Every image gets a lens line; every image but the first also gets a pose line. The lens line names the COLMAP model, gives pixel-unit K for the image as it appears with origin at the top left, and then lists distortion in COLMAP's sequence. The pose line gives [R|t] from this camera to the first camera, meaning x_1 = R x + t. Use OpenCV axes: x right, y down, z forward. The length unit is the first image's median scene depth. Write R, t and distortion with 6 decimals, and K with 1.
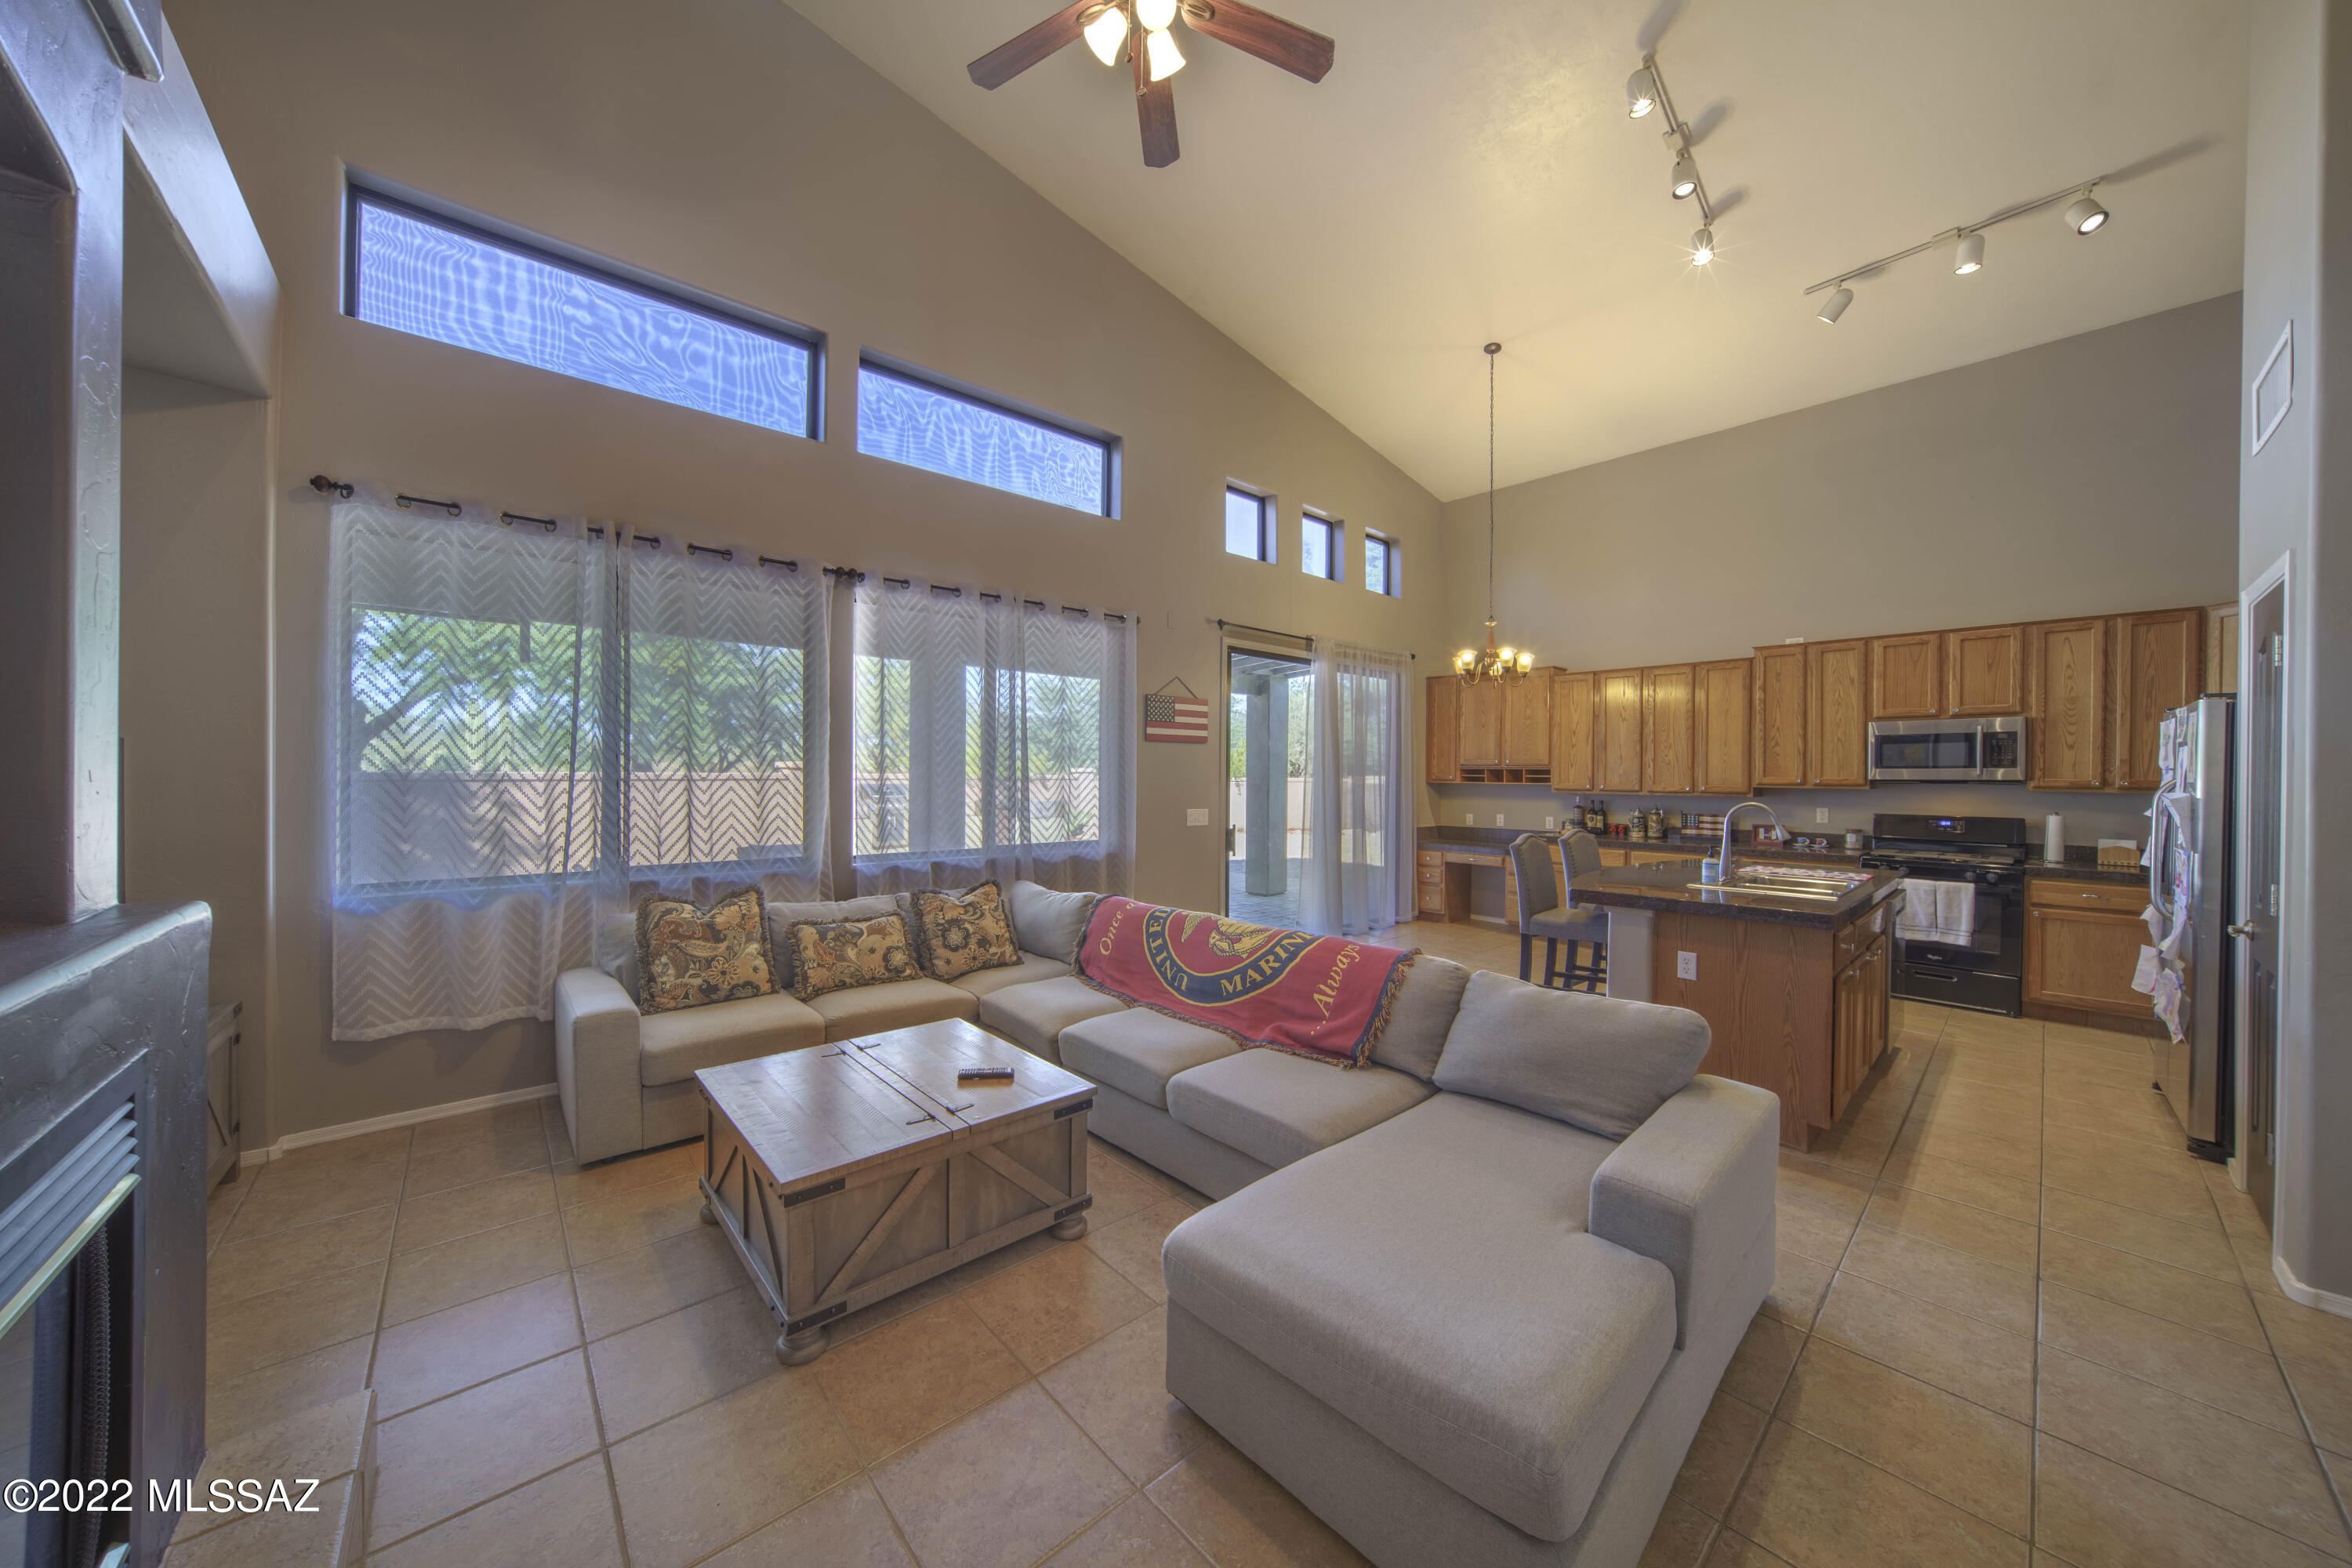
lens RADIAL K [[780.6, 0, 1179.8], [0, 780.6, 782.4], [0, 0, 1]] dist [0.000006, 0.000001]
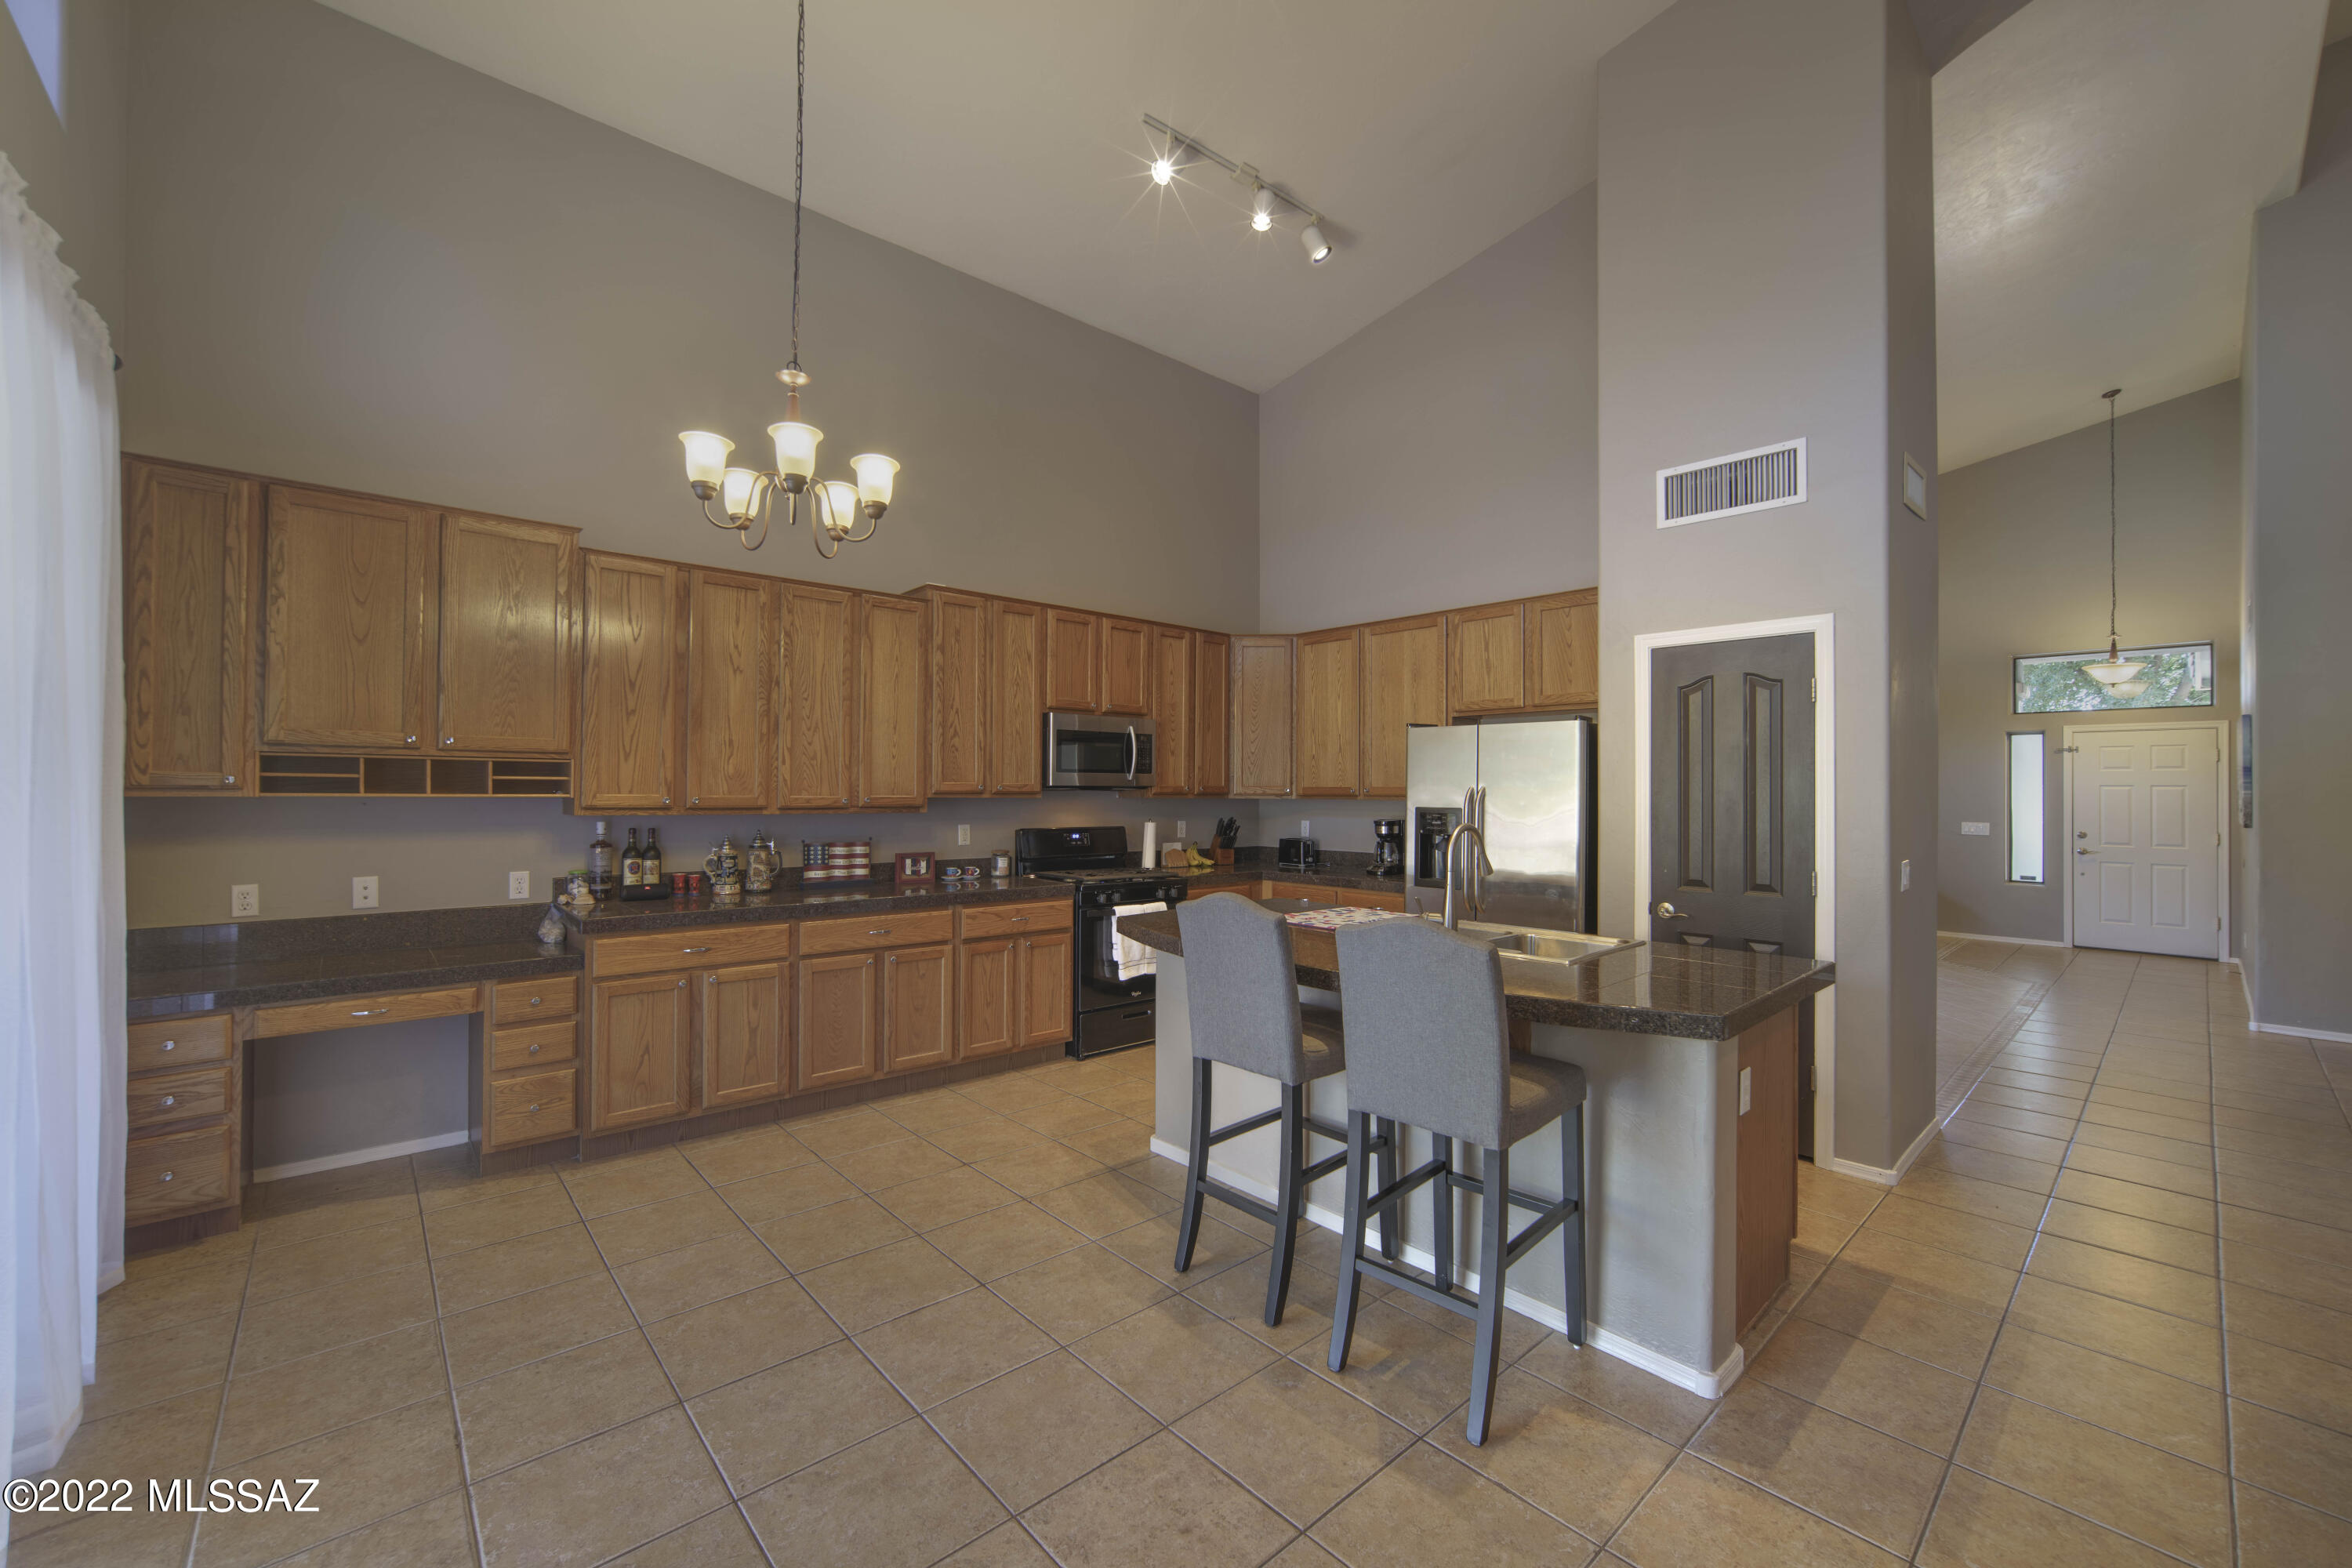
lens RADIAL K [[953.2, 0, 1179.5], [0, 953.2, 783.0], [0, 0, 1]] dist [-0.002846, -0.000075]
pose [[0.008661, 0.000407, 0.999962, -0.064066], [0.001058, 0.999999, -0.000416, -0.005380], [-0.999962, 0.001062, 0.008660, 0.793018]]
